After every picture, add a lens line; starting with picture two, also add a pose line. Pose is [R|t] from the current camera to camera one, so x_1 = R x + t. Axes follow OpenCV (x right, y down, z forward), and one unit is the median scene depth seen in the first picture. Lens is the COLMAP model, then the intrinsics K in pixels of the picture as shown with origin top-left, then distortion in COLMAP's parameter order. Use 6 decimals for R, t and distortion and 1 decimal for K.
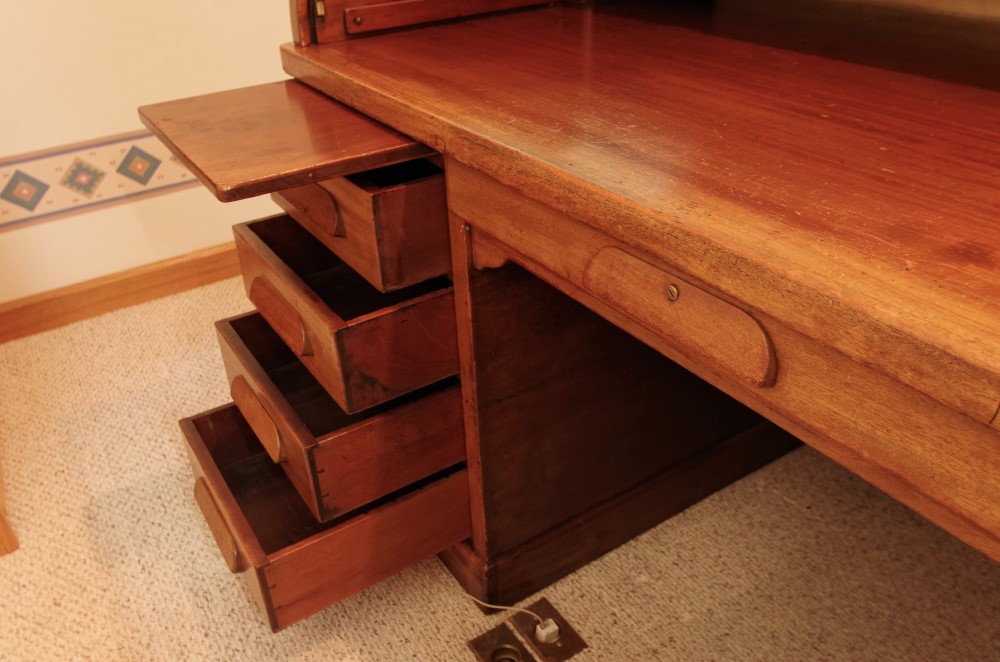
lens RADIAL K [[820.4, 0, 500.0], [0, 820.4, 331.0], [0, 0, 1]] dist [-0.003193, 0.000582]
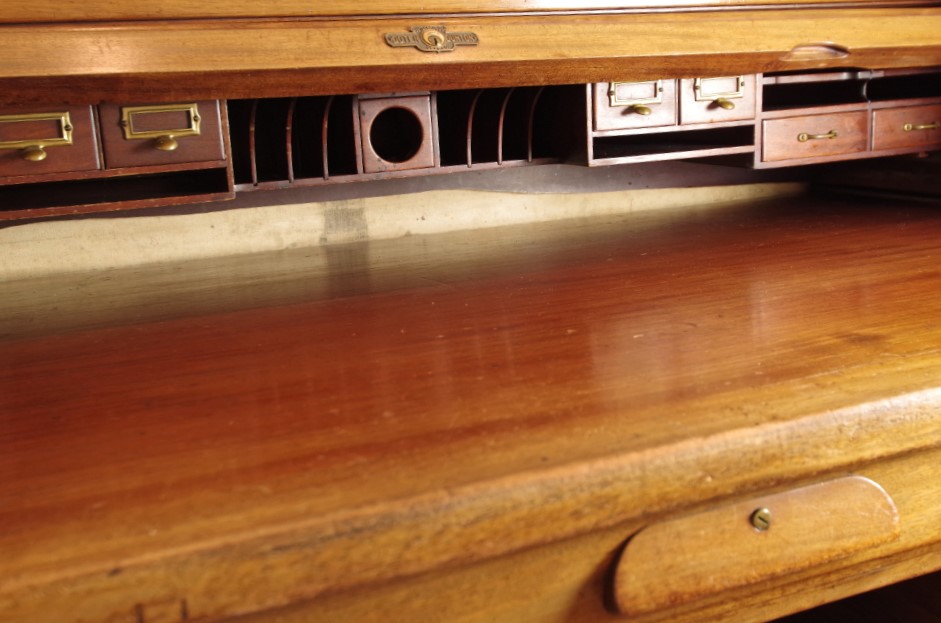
lens RADIAL K [[983.5, 0, 470.5], [0, 983.5, 311.5], [0, 0, 1]] dist [0.007258, -0.007437]
pose [[0.177490, -0.185609, 0.966461, -0.517547], [0.537385, 0.840994, 0.062822, -0.316875], [-0.824448, 0.508211, 0.249012, 0.696350]]
